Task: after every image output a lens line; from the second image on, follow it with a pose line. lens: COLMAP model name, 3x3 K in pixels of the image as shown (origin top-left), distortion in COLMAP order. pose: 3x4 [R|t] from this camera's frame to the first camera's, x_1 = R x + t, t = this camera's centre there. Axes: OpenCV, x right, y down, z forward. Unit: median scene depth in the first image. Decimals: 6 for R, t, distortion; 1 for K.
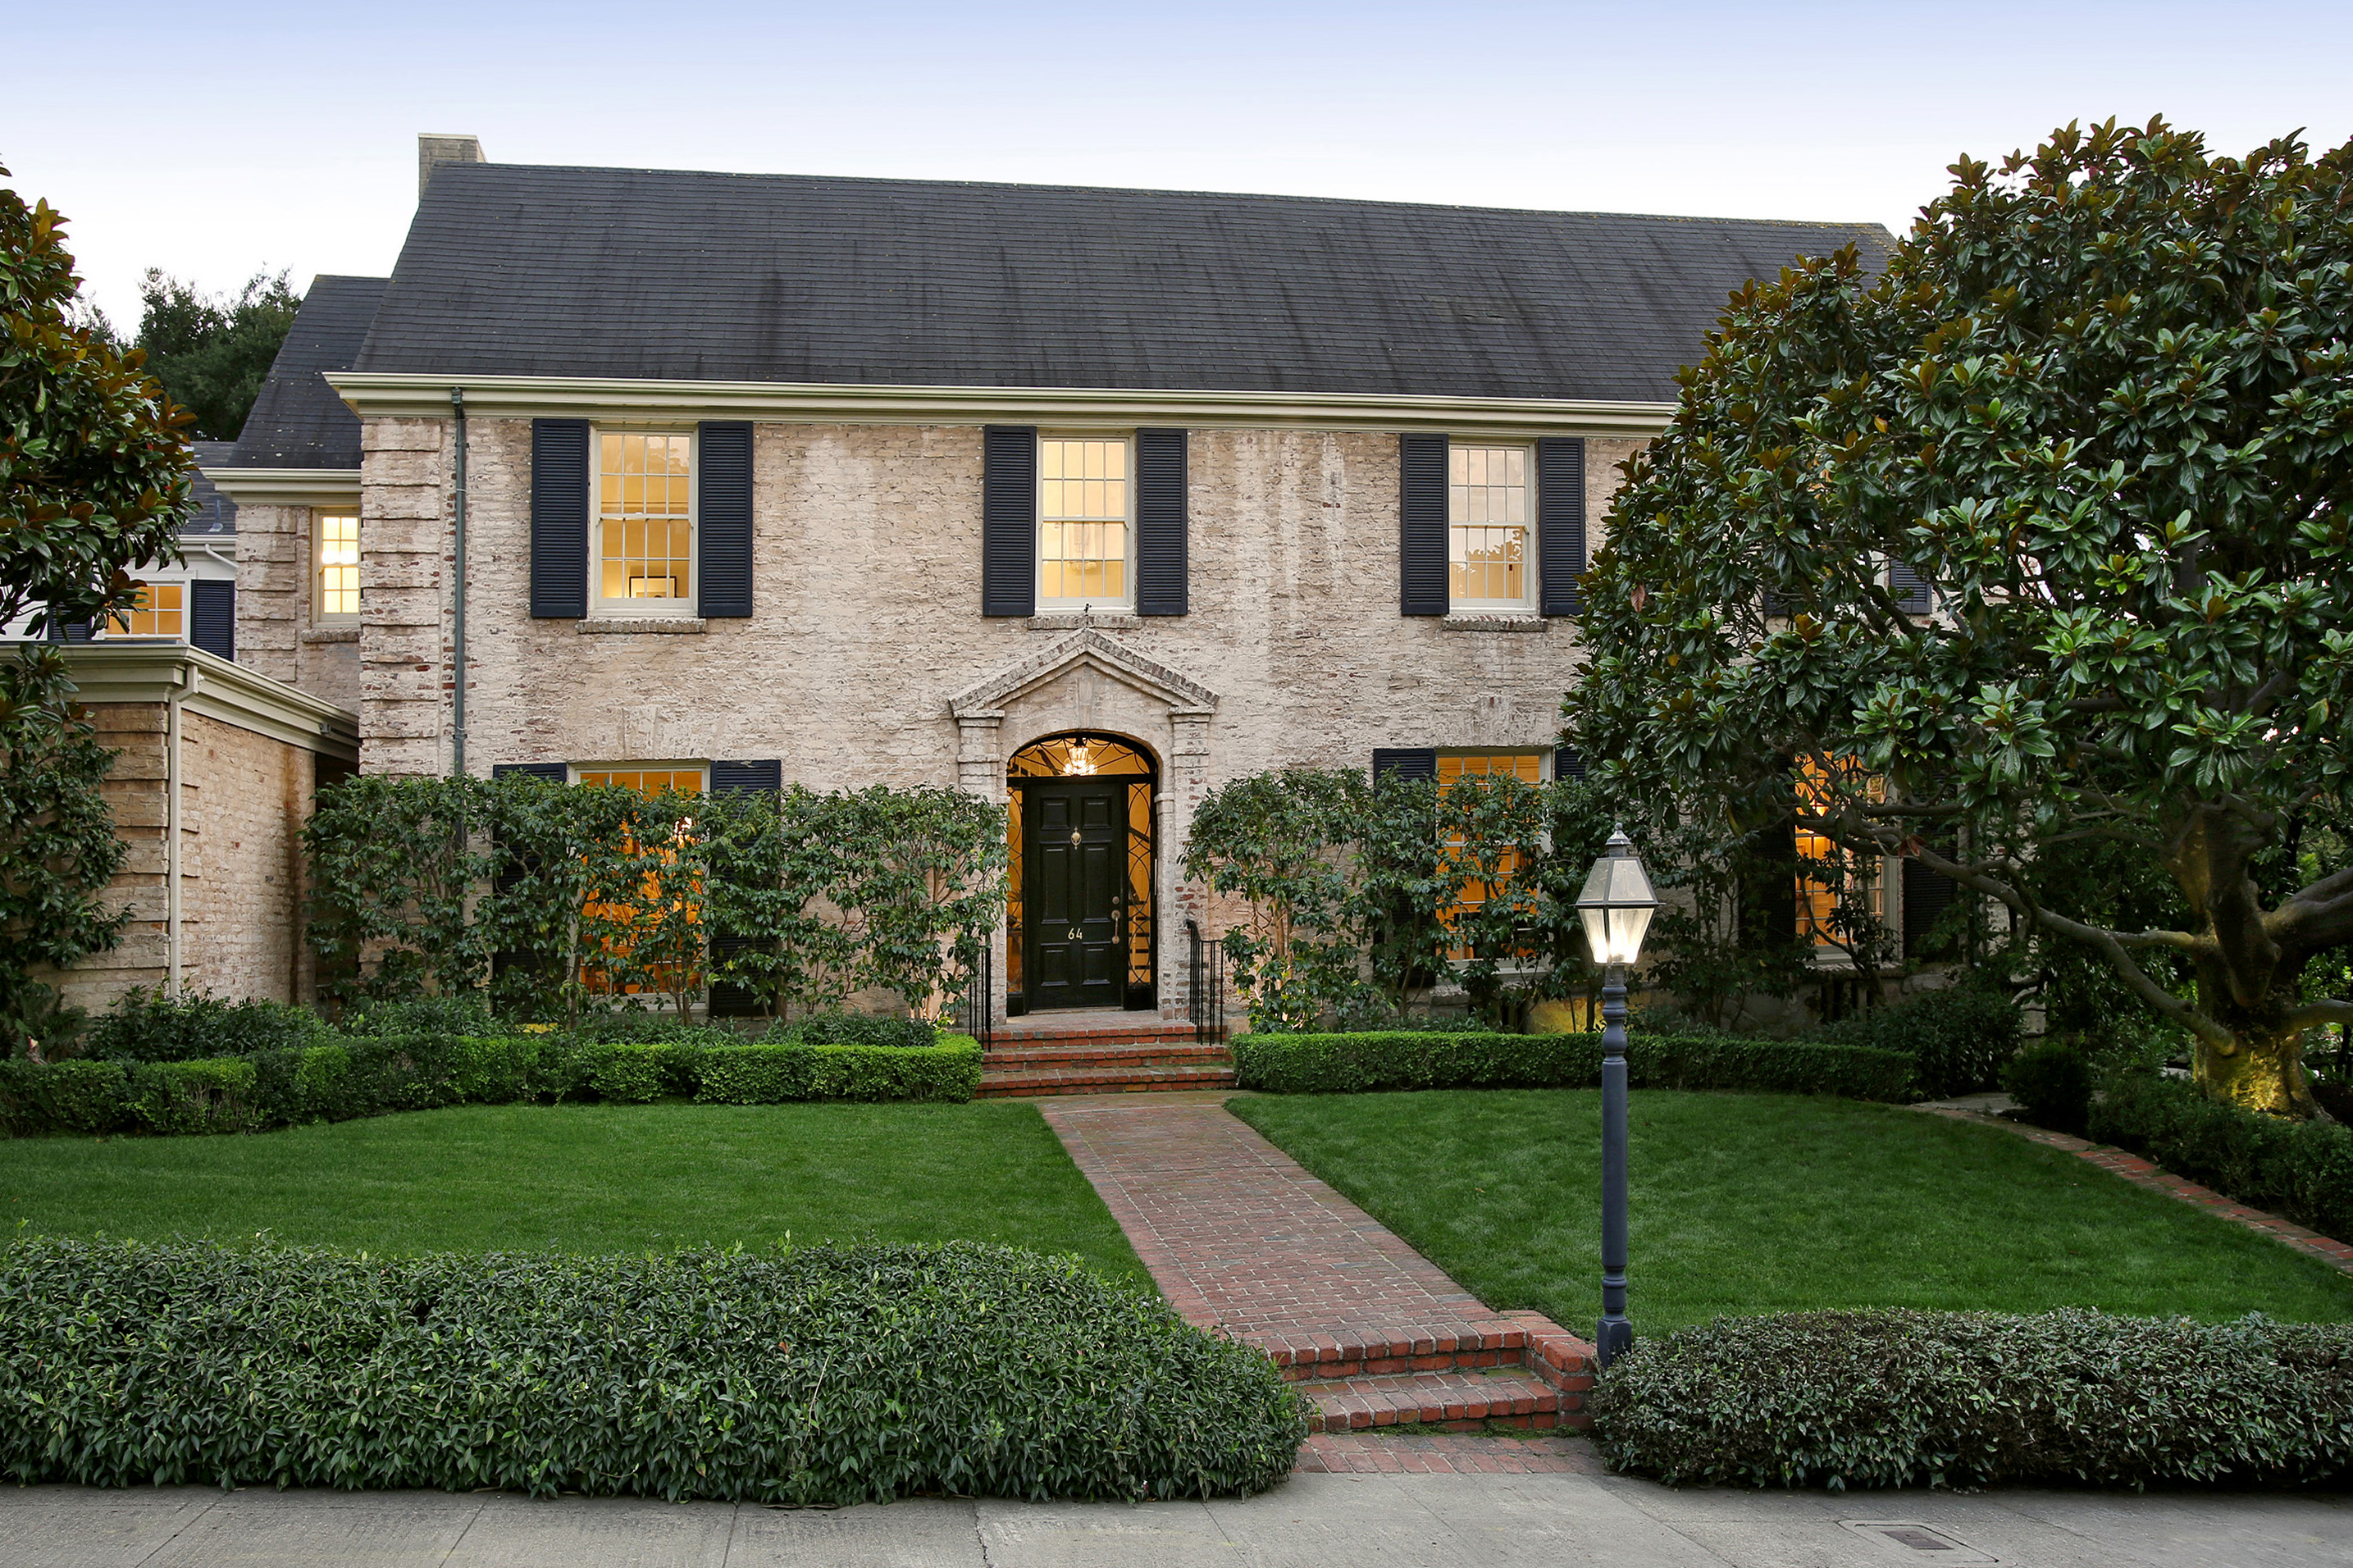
lens RADIAL K [[1571.1, 0, 1176.5], [0, 1571.1, 784.0], [0, 0, 1]] dist [-0.053014, 0.053079]
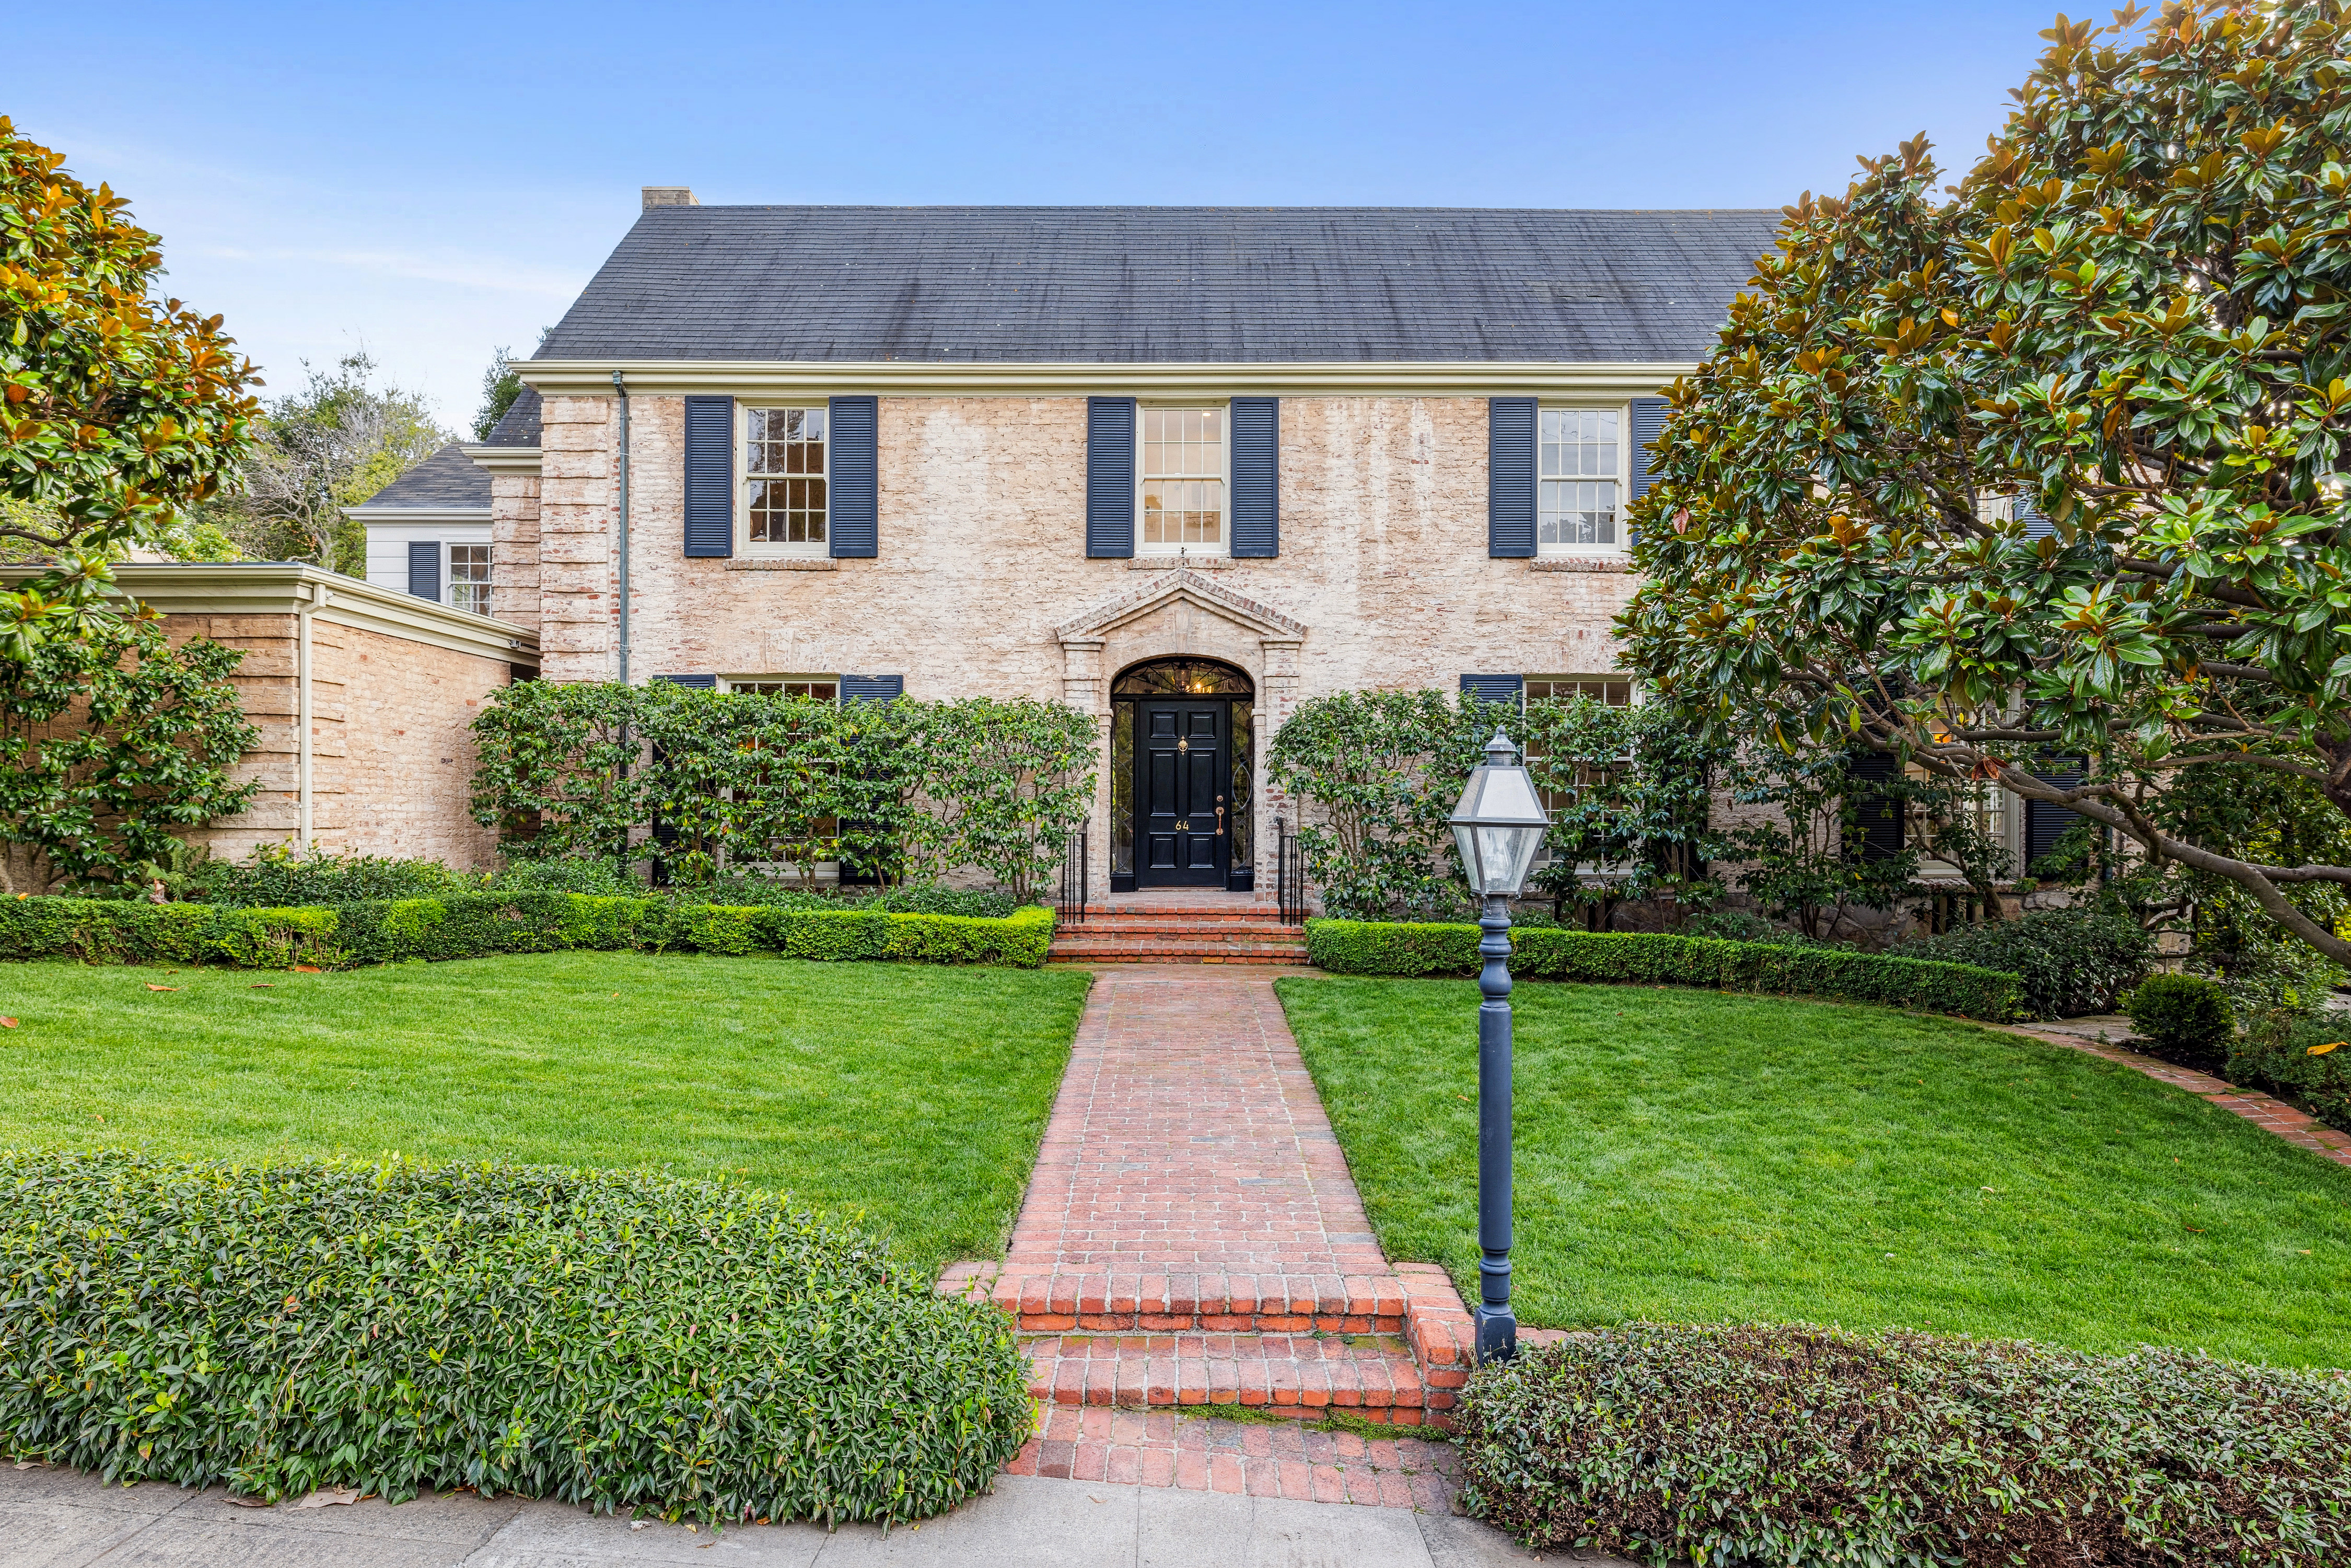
lens RADIAL K [[1066.1, 0, 1173.7], [0, 1066.1, 716.9], [0, 0, 1]] dist [-0.001898, 0.000182]
pose [[0.965366, 0.011252, -0.260658, 0.180777], [-0.011431, 0.999934, 0.000832, 0.015334], [0.260650, 0.002177, 0.965431, 0.273478]]
